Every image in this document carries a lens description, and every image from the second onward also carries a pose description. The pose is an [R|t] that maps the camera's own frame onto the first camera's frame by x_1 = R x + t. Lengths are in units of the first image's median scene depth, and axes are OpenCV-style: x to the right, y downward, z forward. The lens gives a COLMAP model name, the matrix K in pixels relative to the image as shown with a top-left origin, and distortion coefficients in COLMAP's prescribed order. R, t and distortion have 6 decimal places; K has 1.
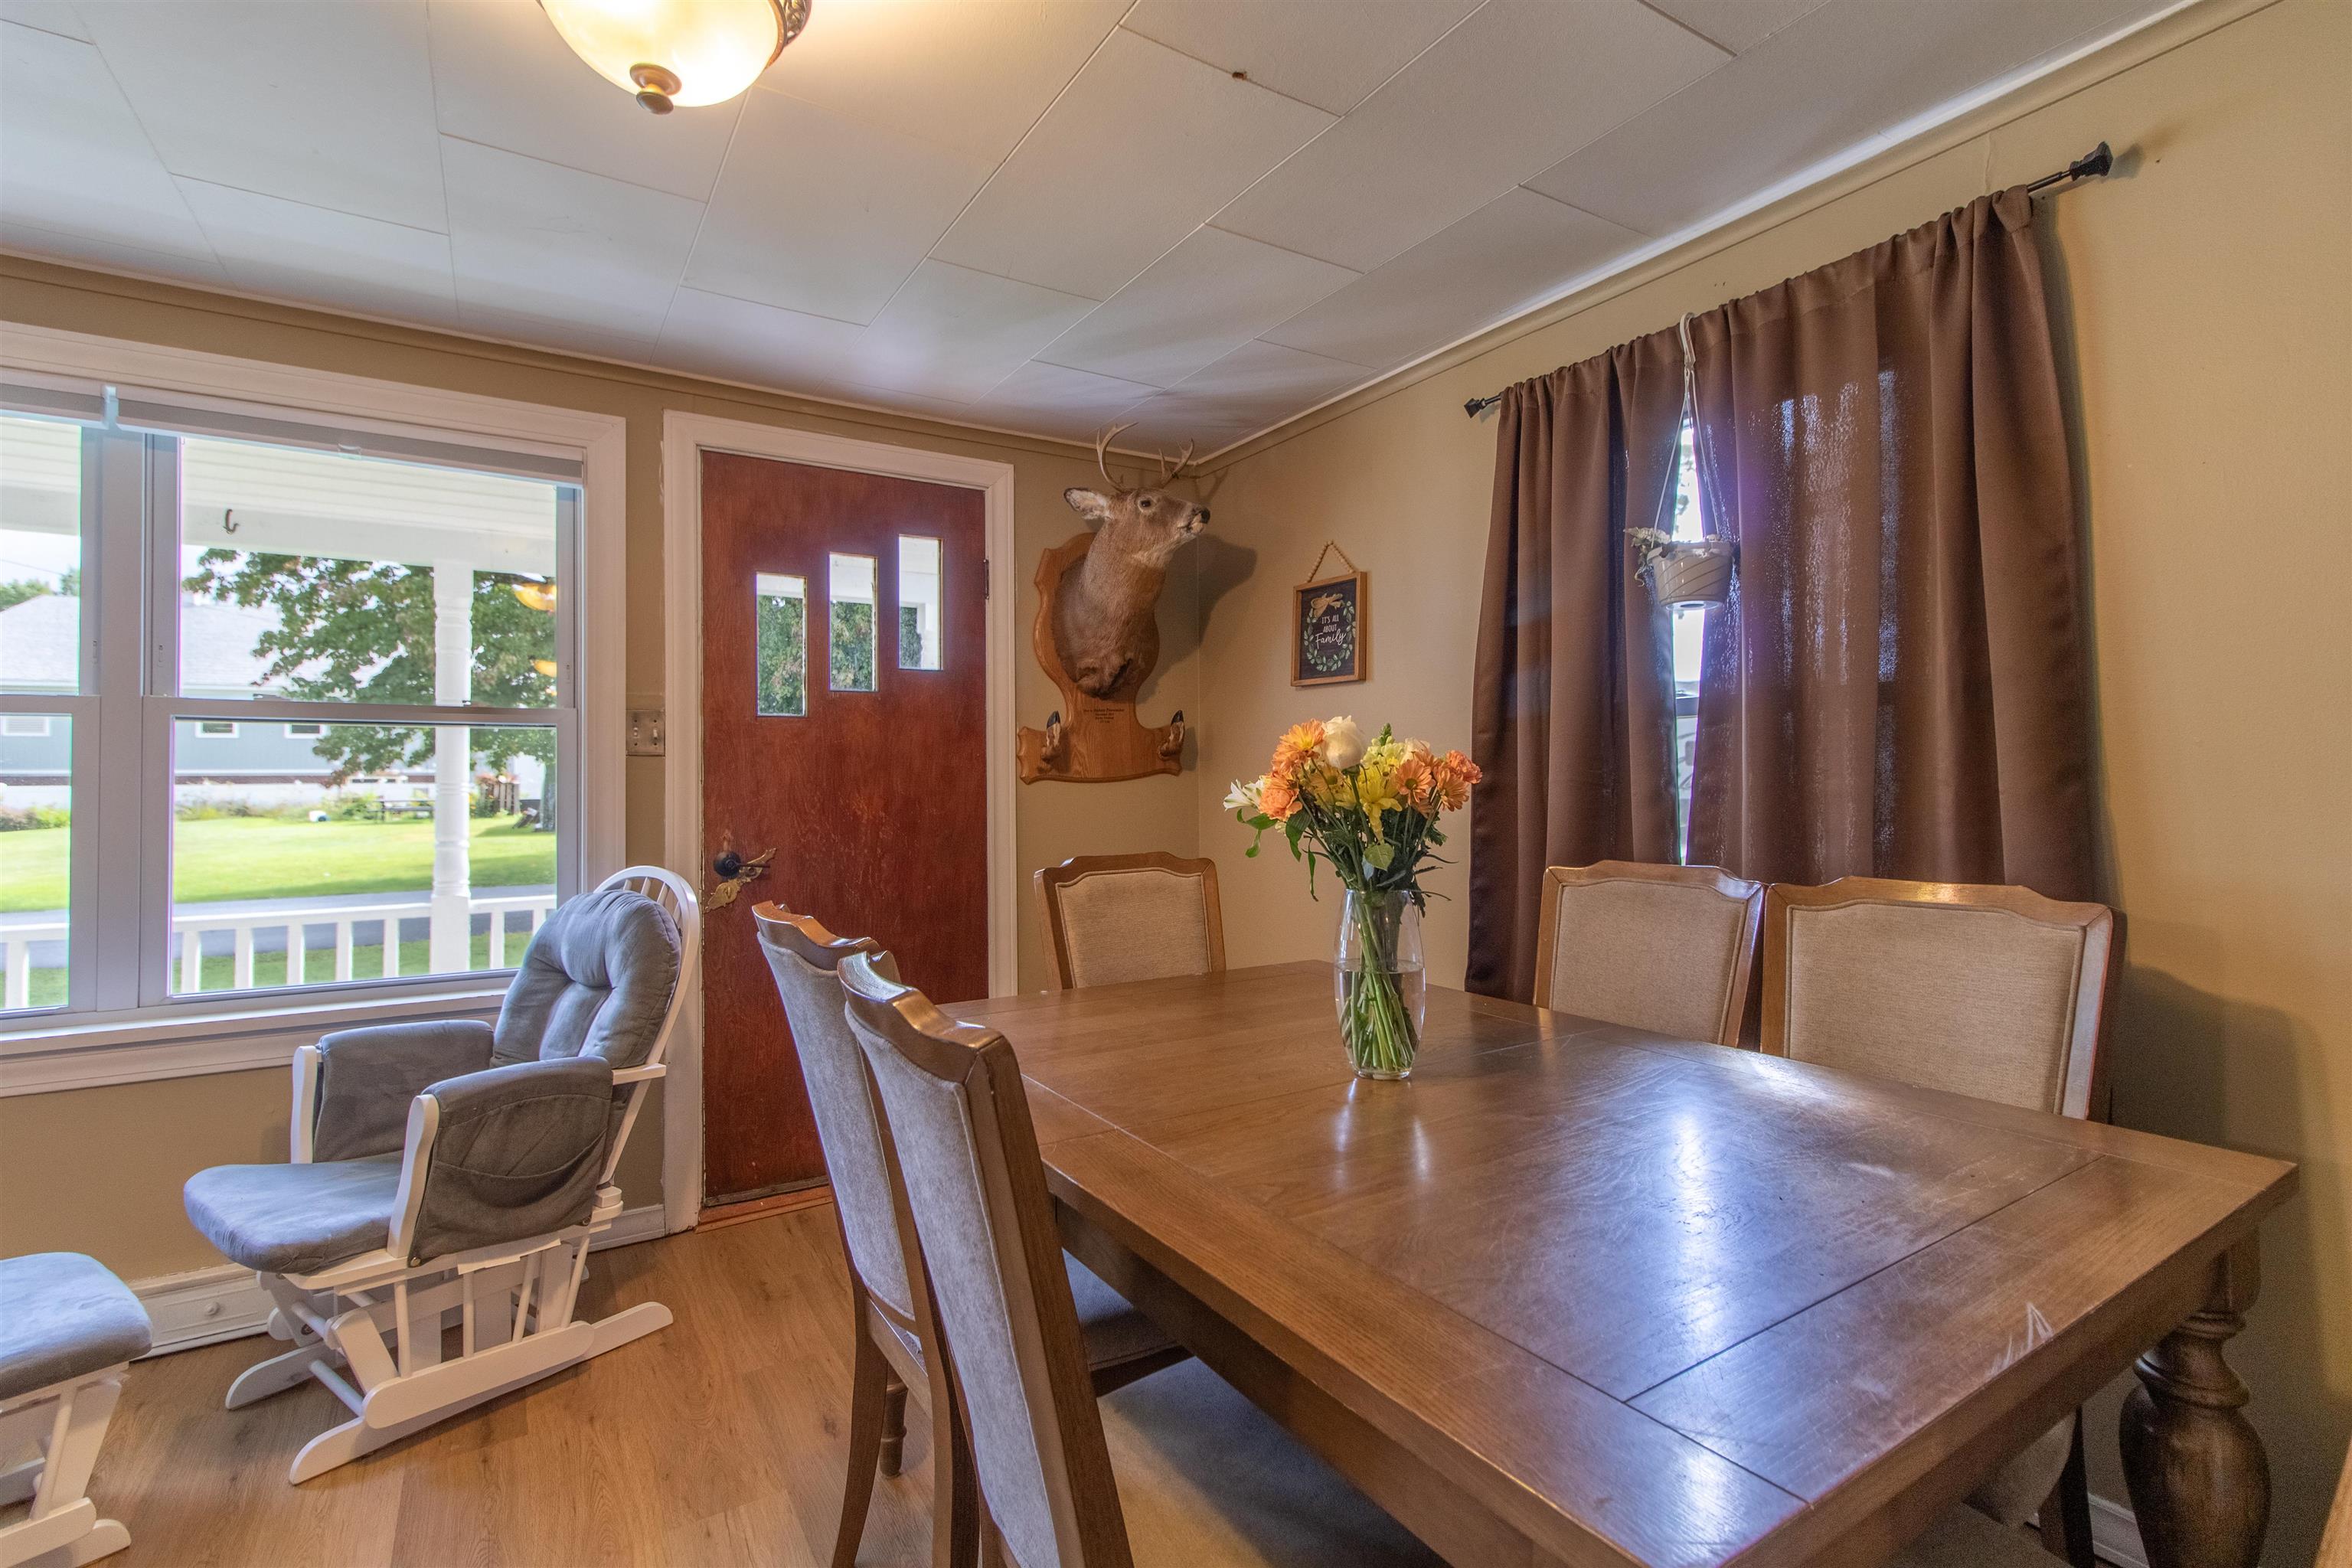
lens RADIAL K [[1099.5, 0, 1174.0], [0, 1099.5, 781.5], [0, 0, 1]] dist [-0.002053, 0.000790]
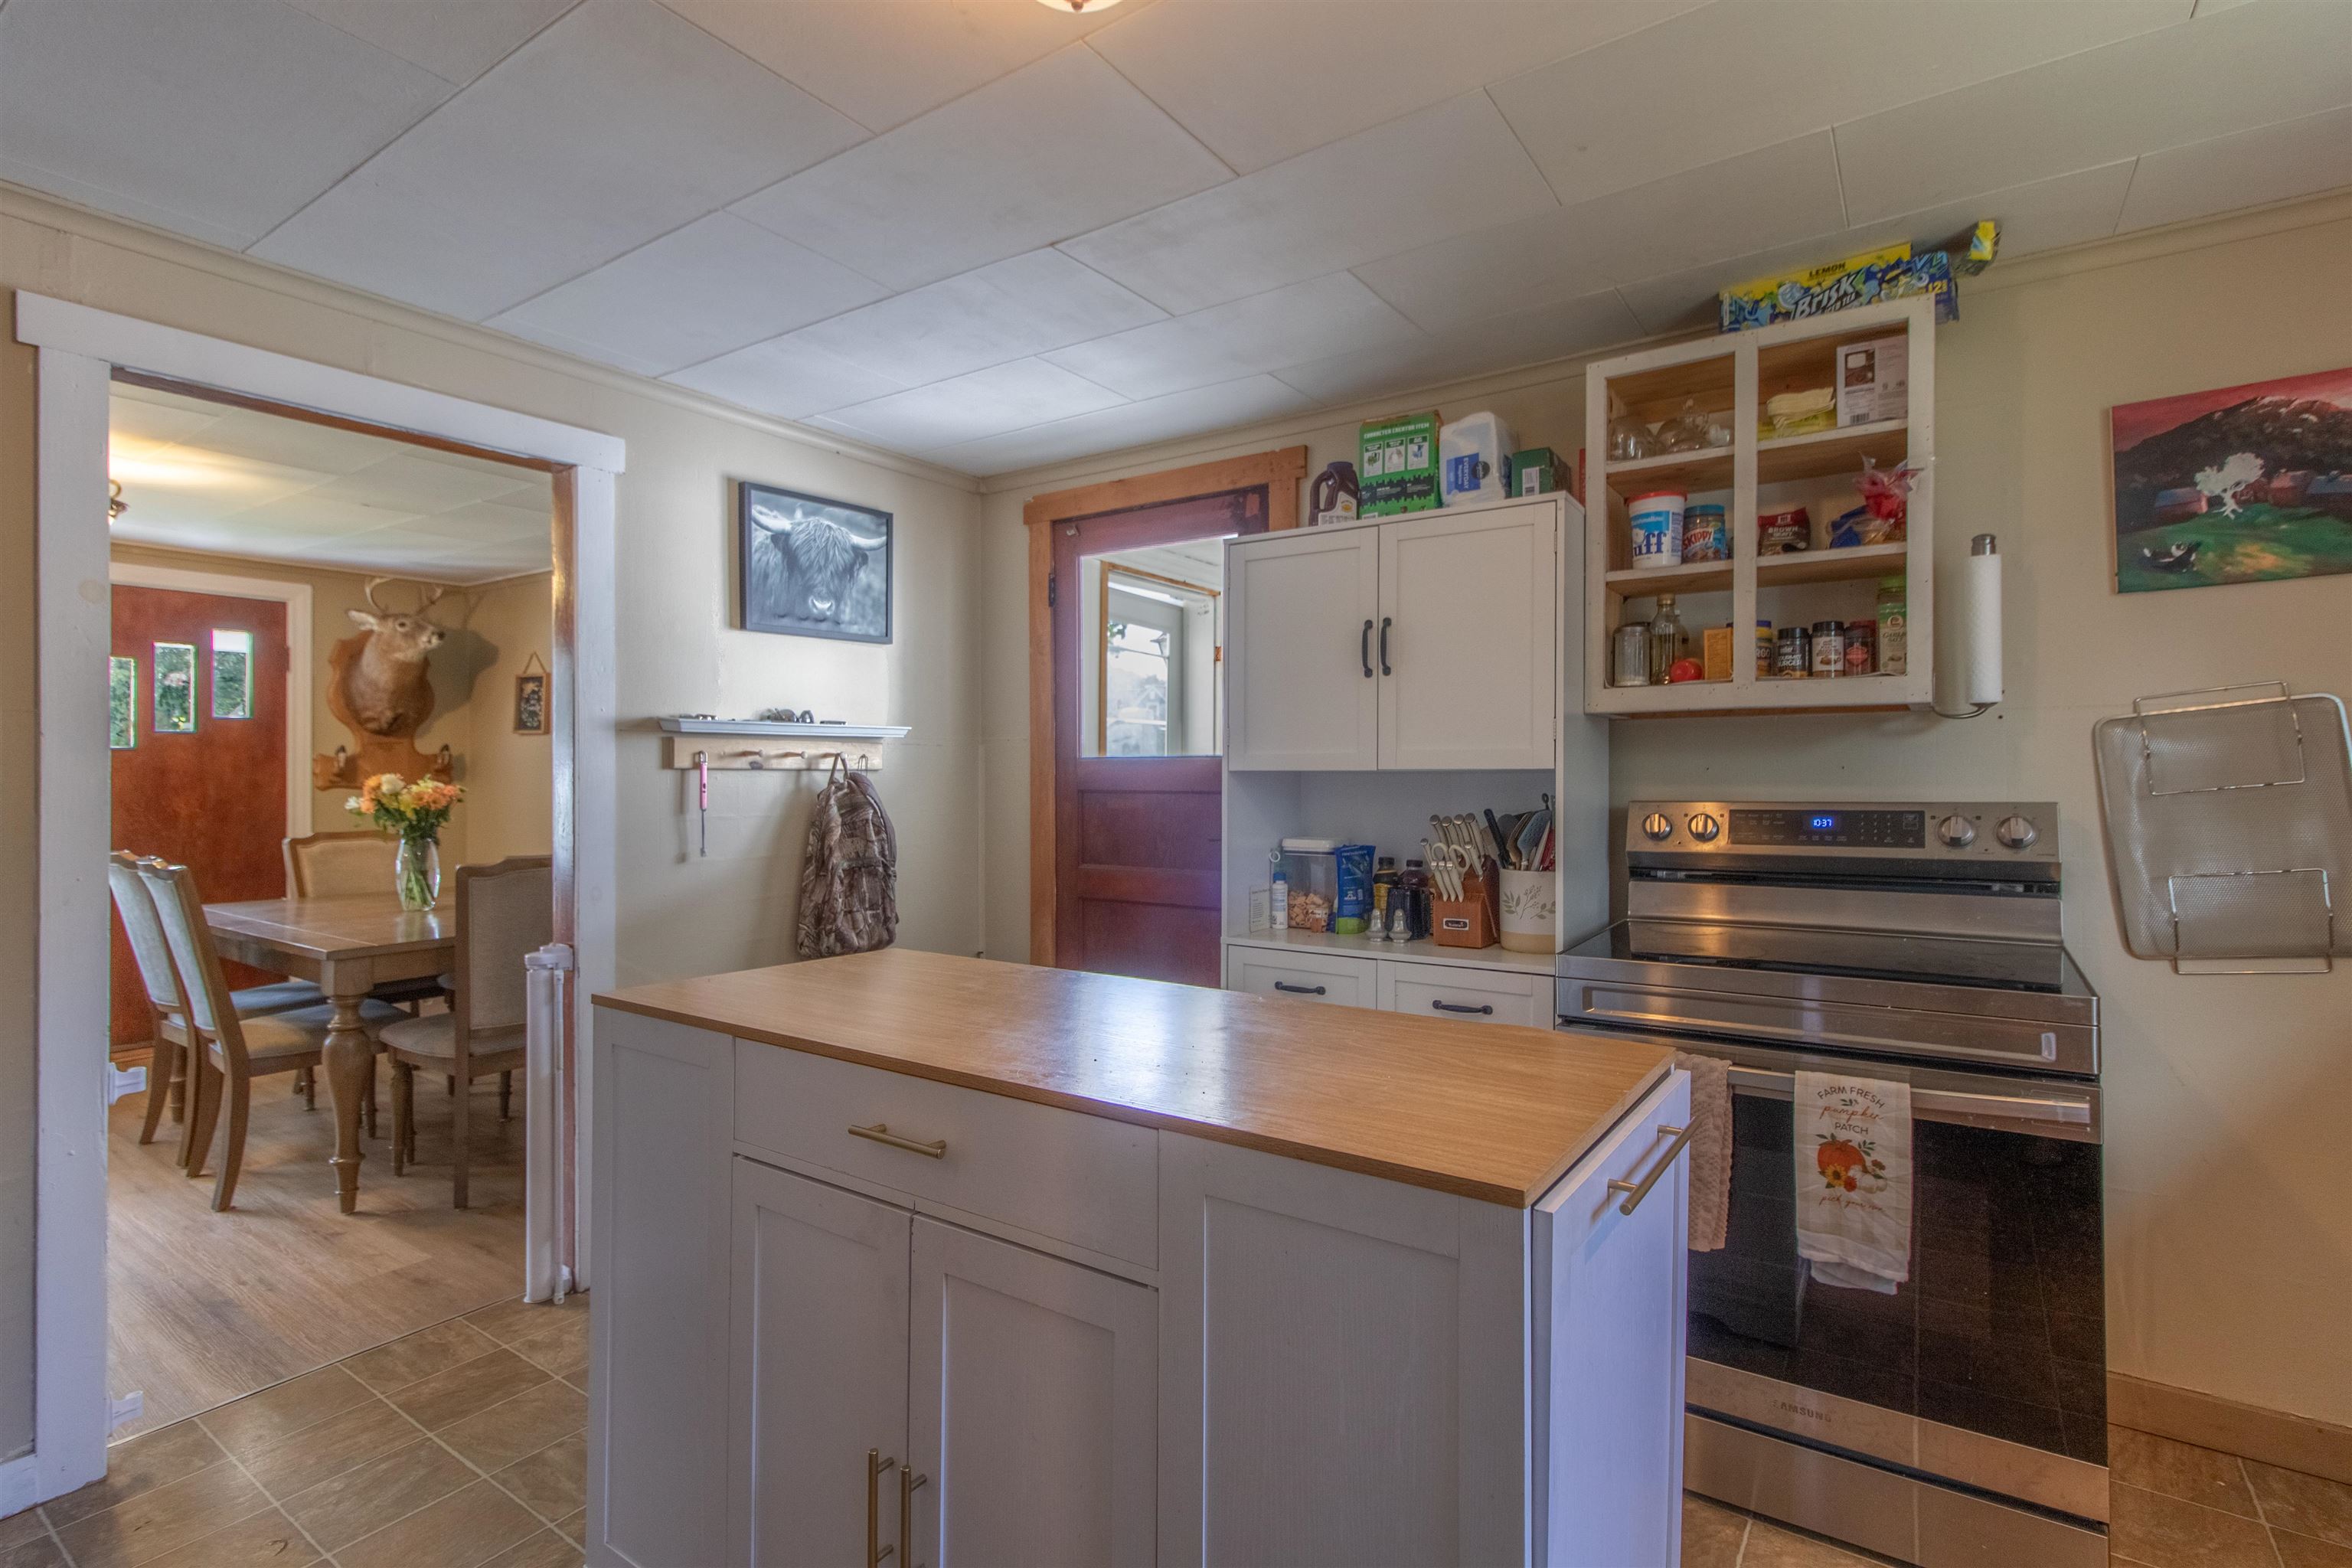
lens RADIAL K [[1099.5, 0, 1205.8], [0, 1099.5, 778.5], [0, 0, 1]] dist [-0.002053, 0.000790]
pose [[0.903973, 0.007044, 0.427531, 0.363946], [-0.009326, 0.999951, 0.003244, -0.034395], [-0.427488, -0.006920, 0.903995, -1.027831]]
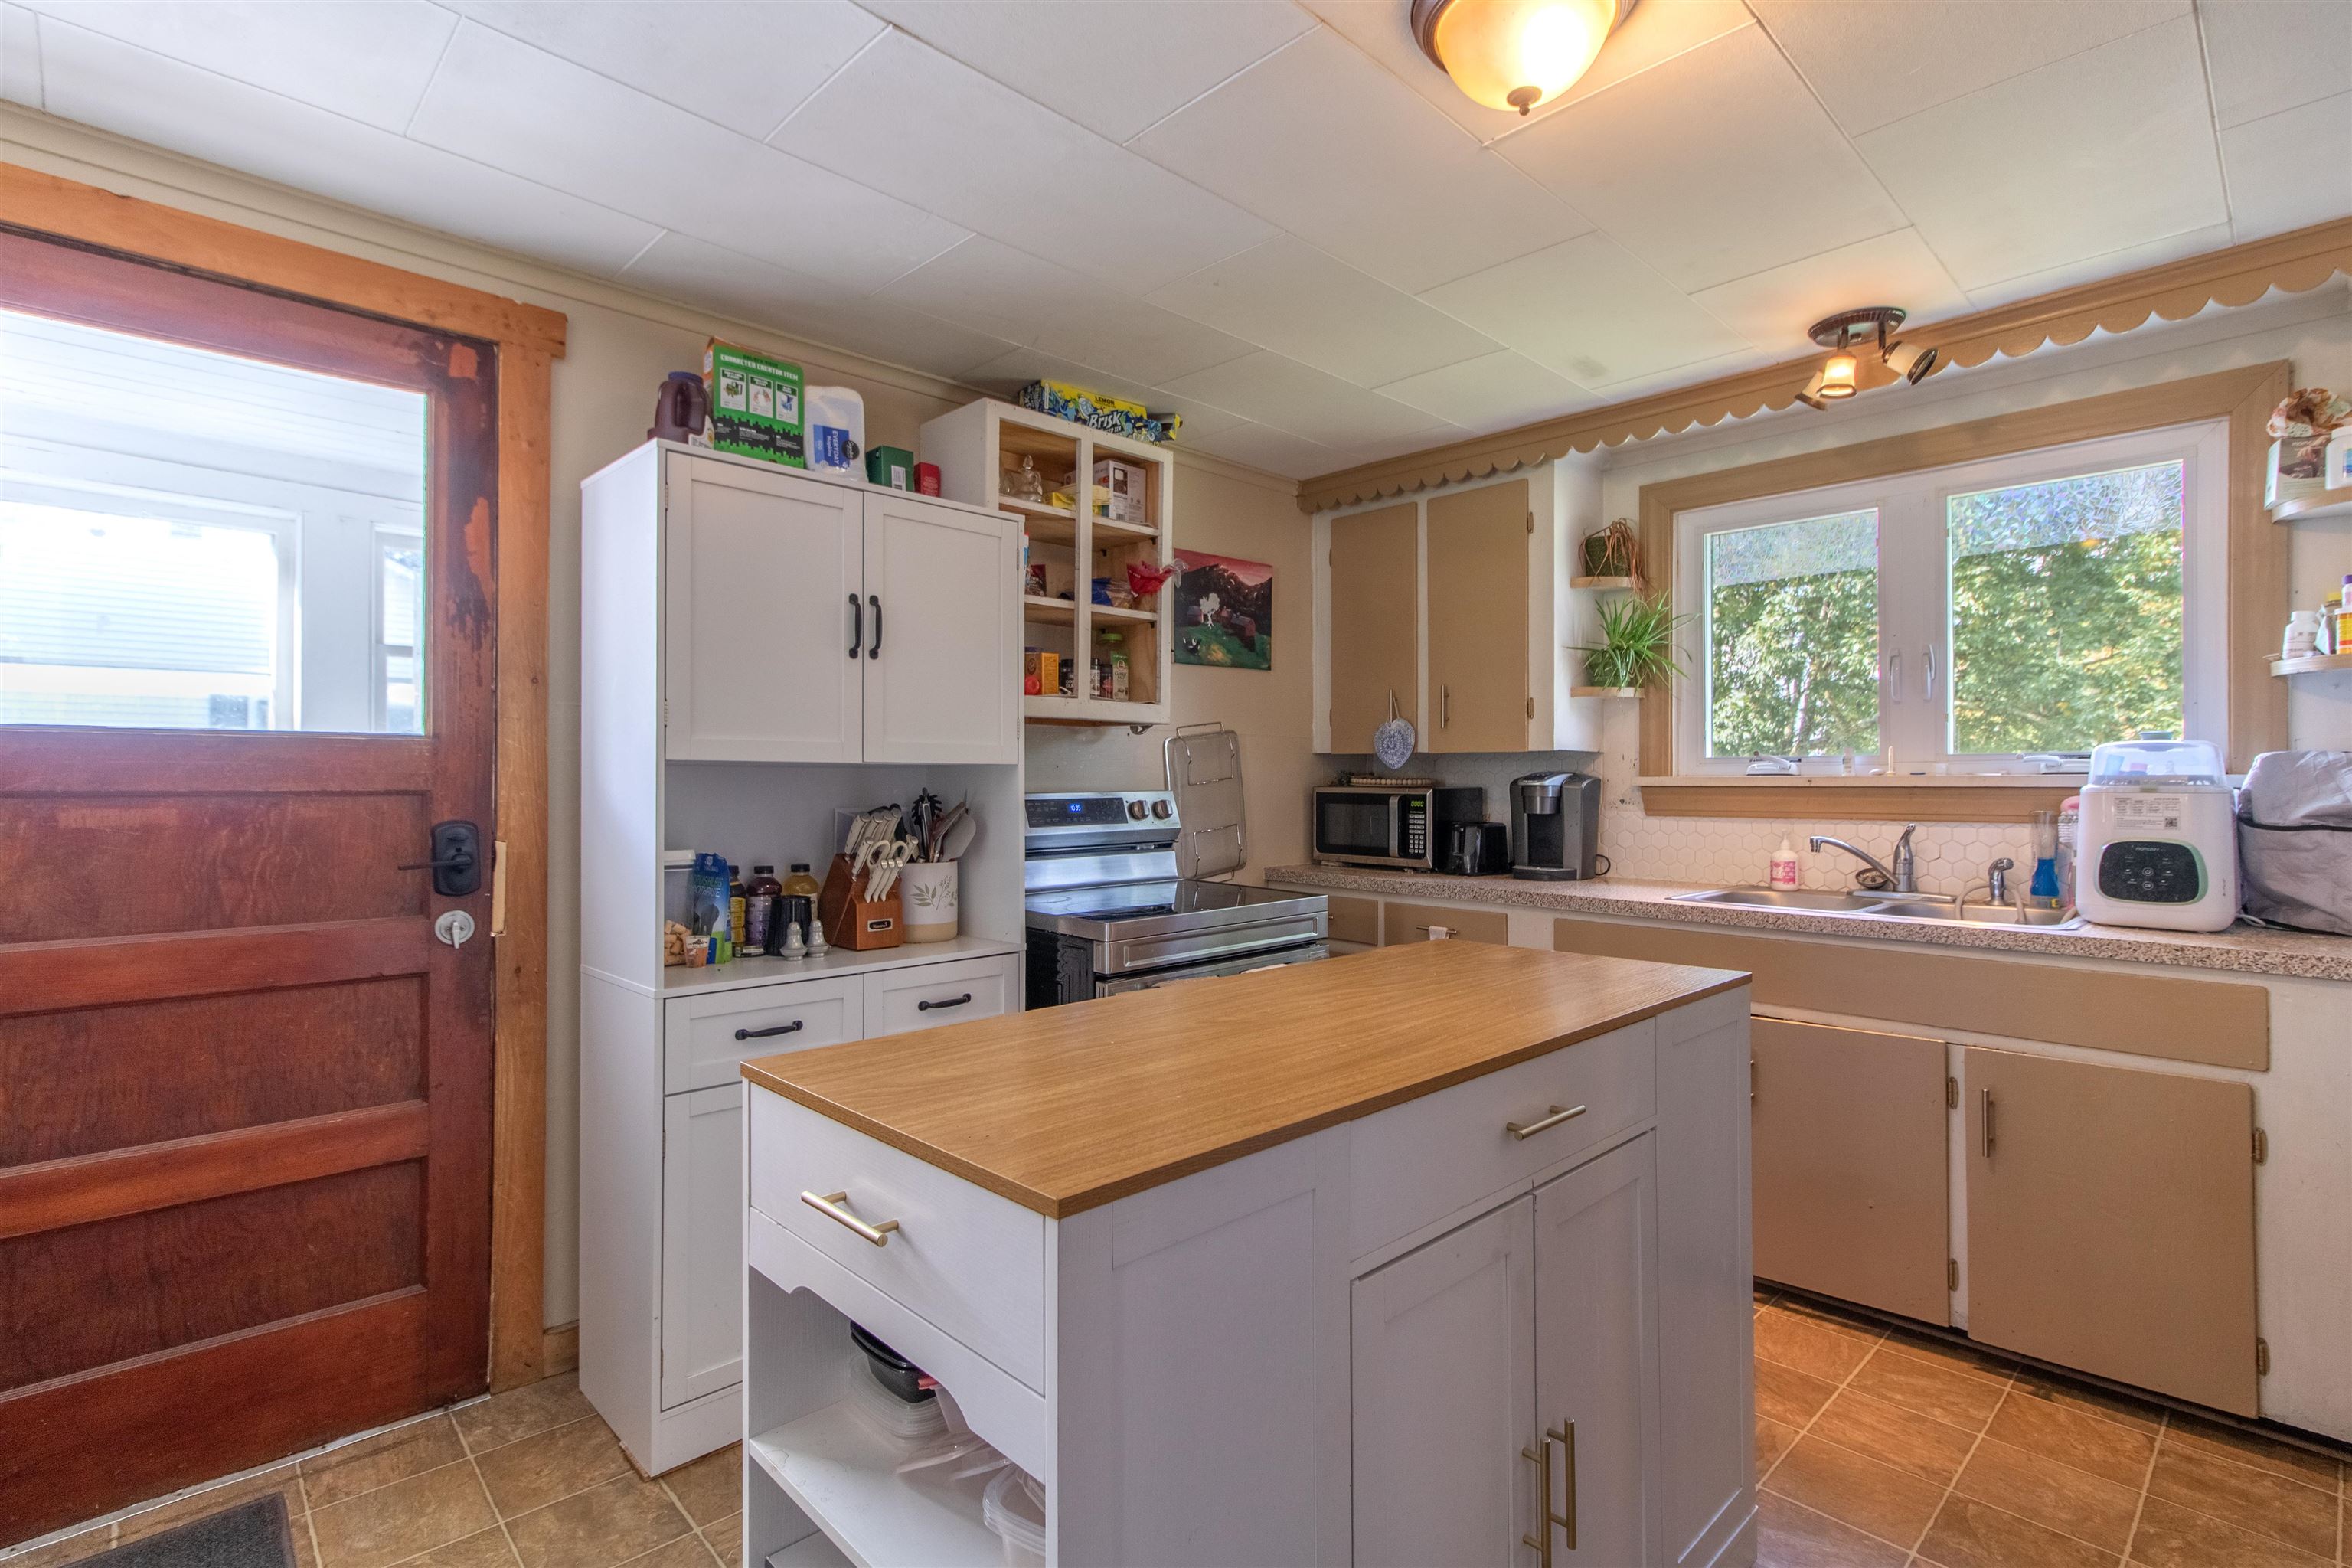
lens RADIAL K [[1099.5, 0, 1188.2], [0, 1099.5, 781.5], [0, 0, 1]] dist [-0.002053, 0.000790]
pose [[-0.228128, 0.006532, 0.973609, 0.217934], [-0.006406, 0.999946, -0.008209, -0.028368], [-0.973610, -0.008110, -0.228073, -0.716795]]
